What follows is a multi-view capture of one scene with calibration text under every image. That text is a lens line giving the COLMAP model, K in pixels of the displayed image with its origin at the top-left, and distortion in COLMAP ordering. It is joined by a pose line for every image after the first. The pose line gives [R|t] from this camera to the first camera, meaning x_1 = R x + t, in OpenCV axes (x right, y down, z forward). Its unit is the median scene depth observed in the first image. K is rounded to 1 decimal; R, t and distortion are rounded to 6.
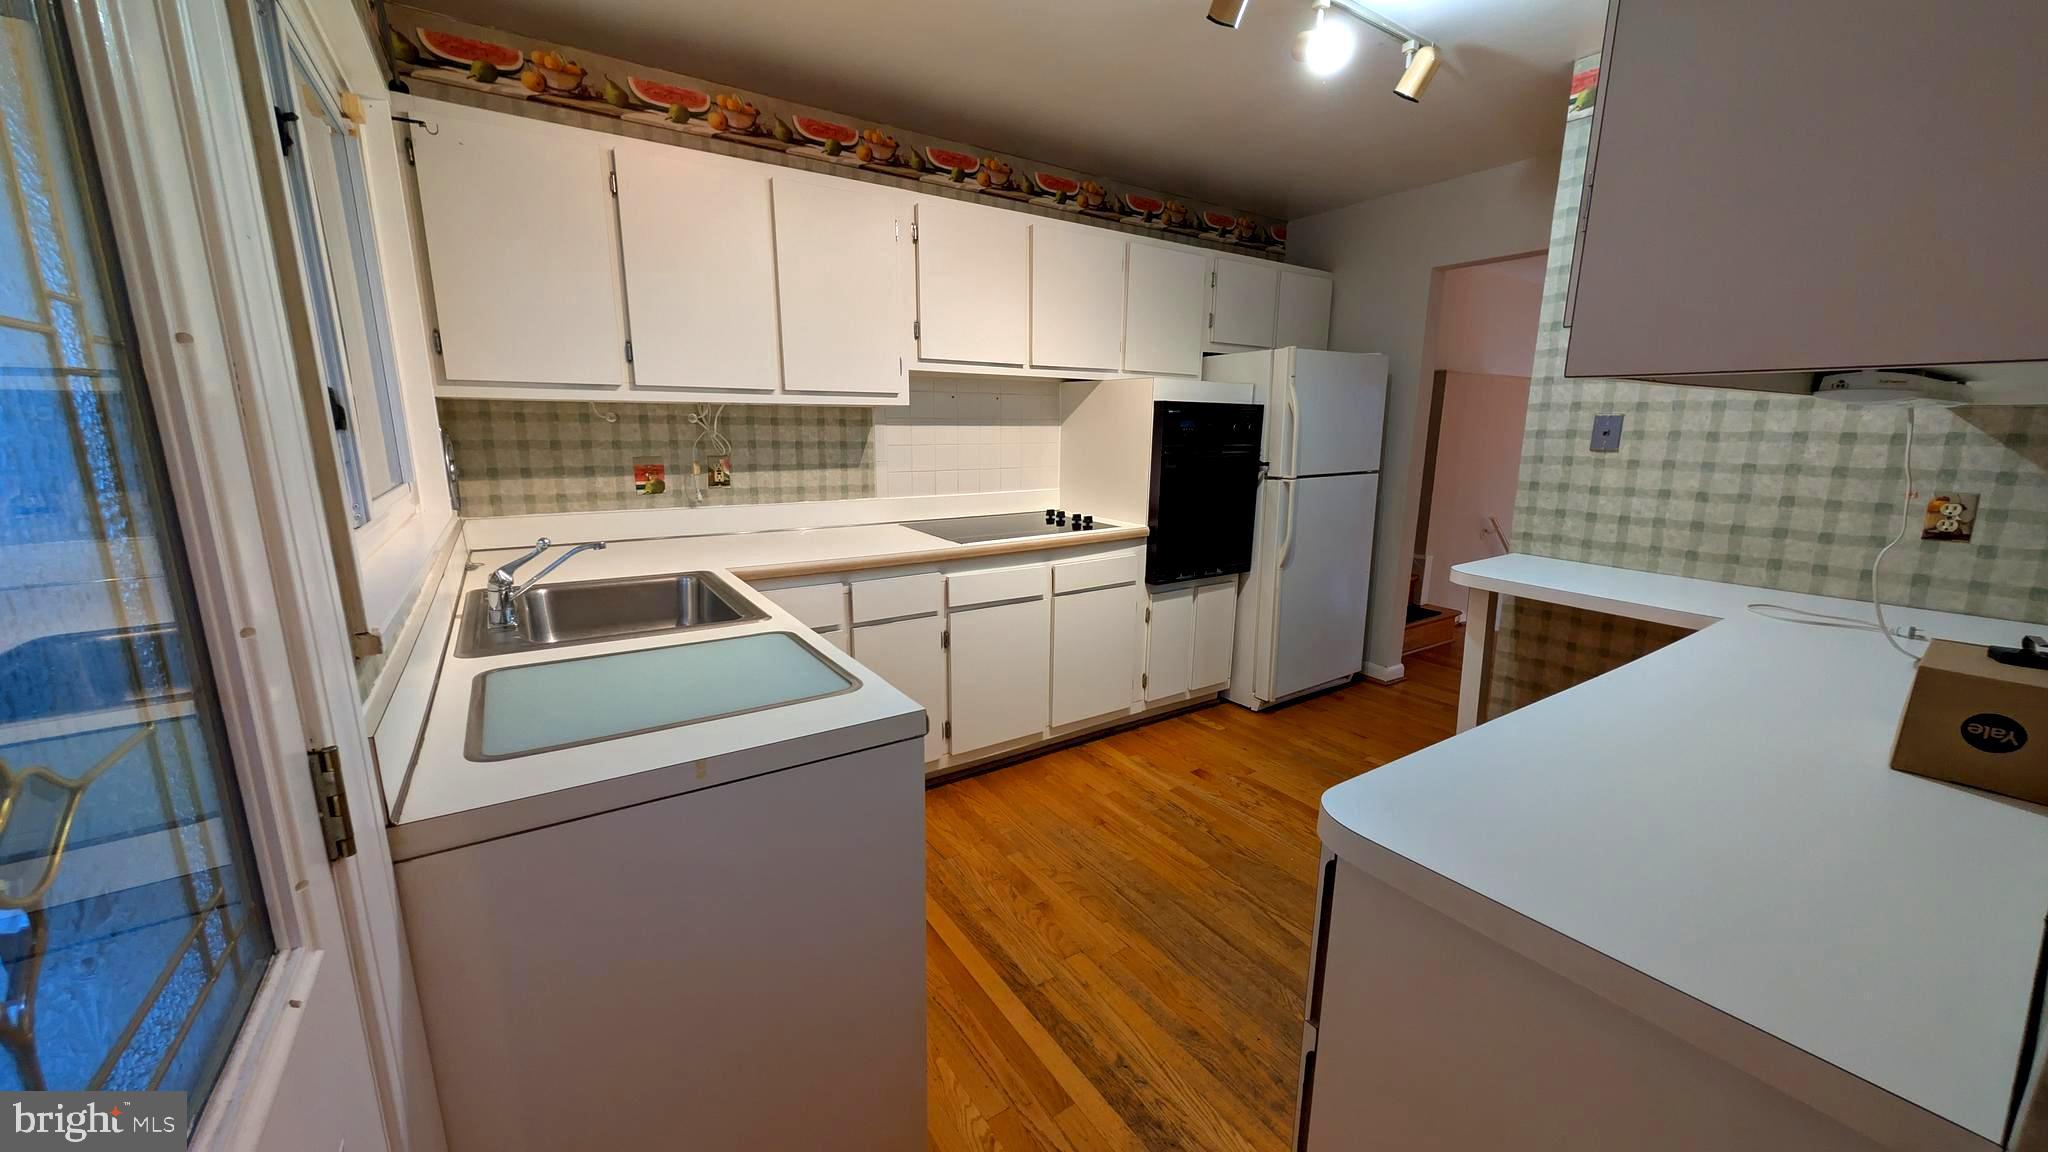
lens RADIAL K [[744.3, 0, 1026.3], [0, 744.3, 577.0], [0, 0, 1]] dist [0.002897, 0.000176]
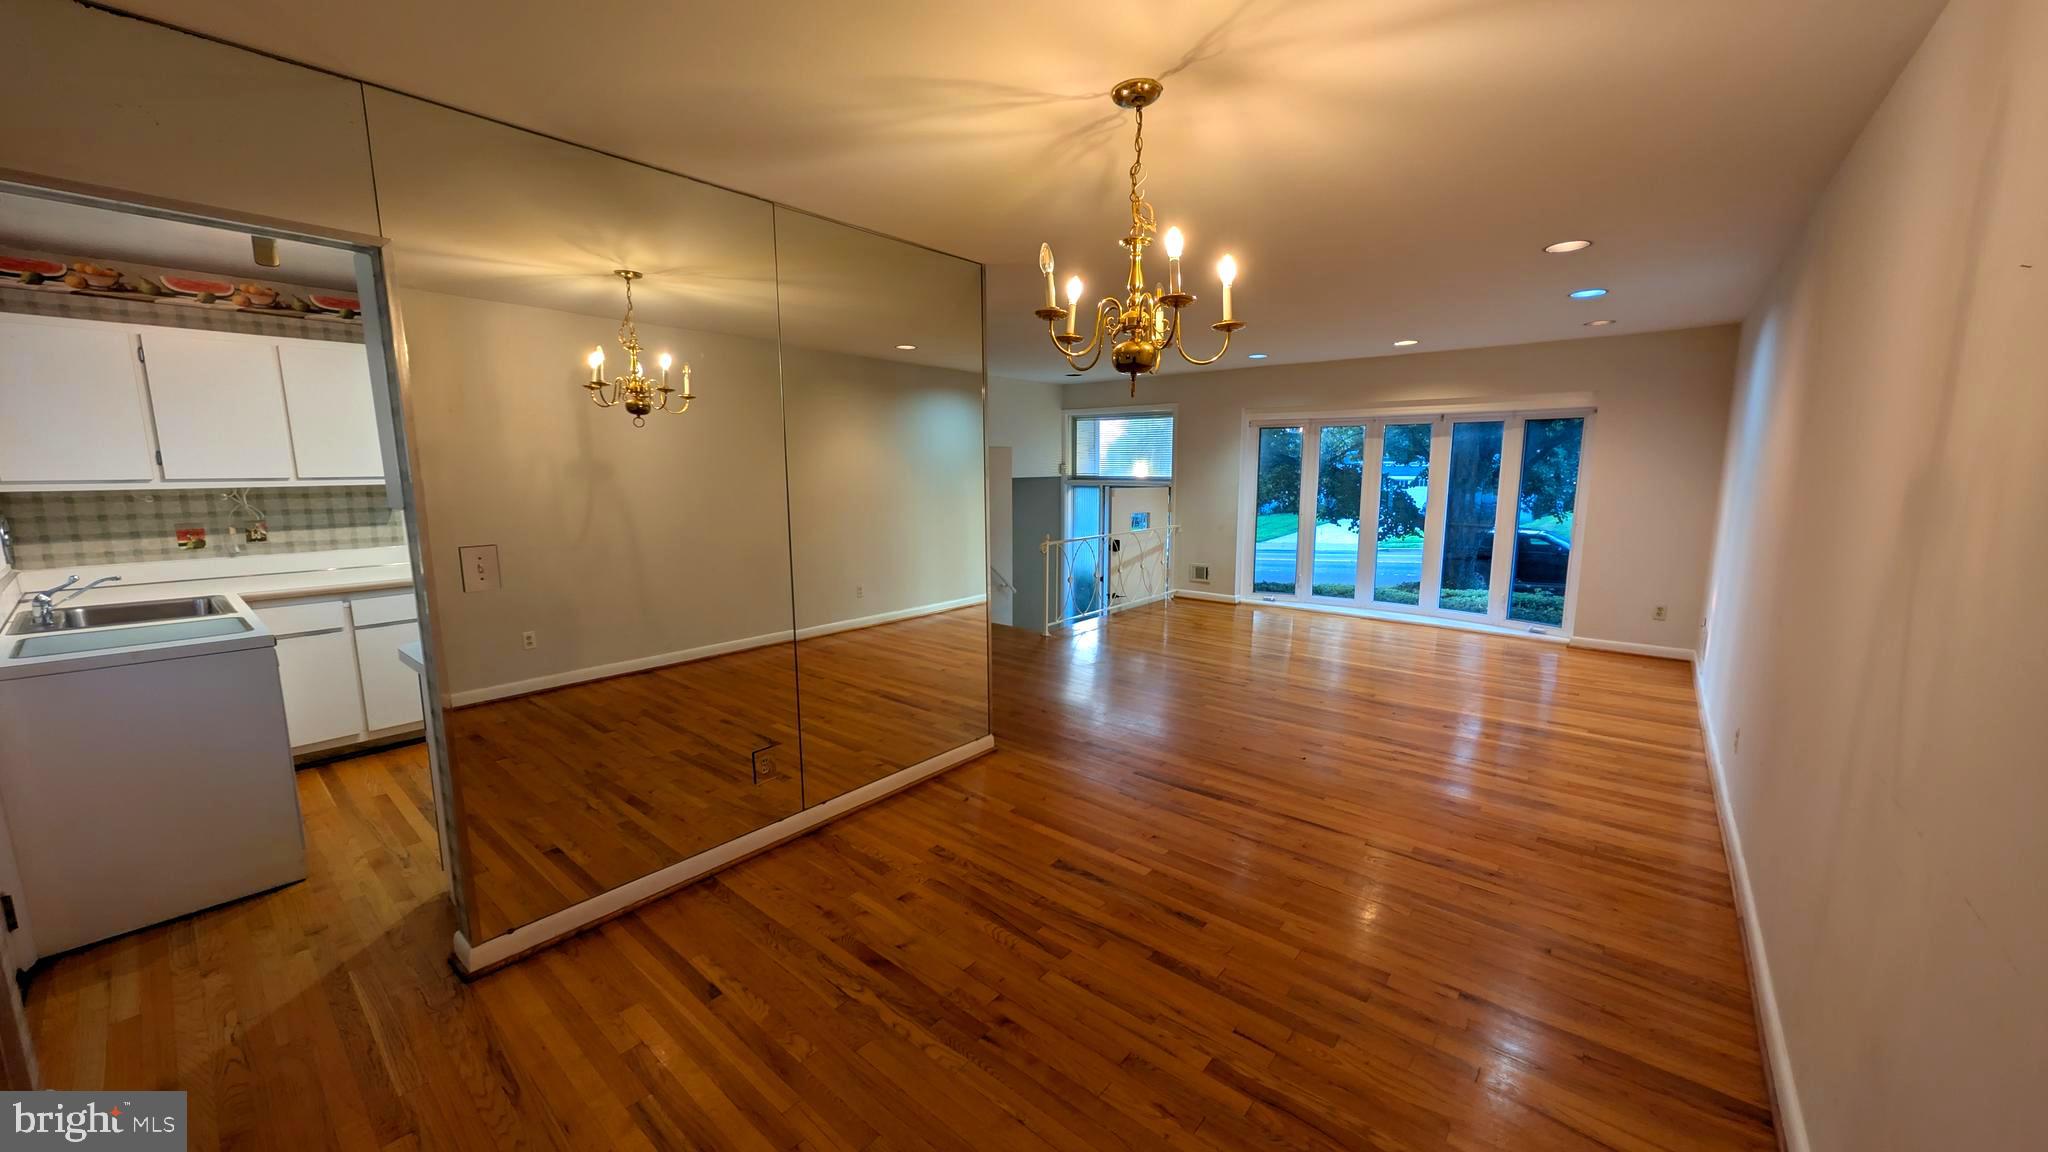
lens RADIAL K [[744.3, 0, 1022.0], [0, 744.3, 576.8], [0, 0, 1]] dist [0.002897, 0.000176]
pose [[0.960969, -0.051150, 0.271887, 0.659652], [0.064883, 0.997019, -0.041755, 0.109237], [-0.268940, 0.057766, 0.961423, -0.839450]]
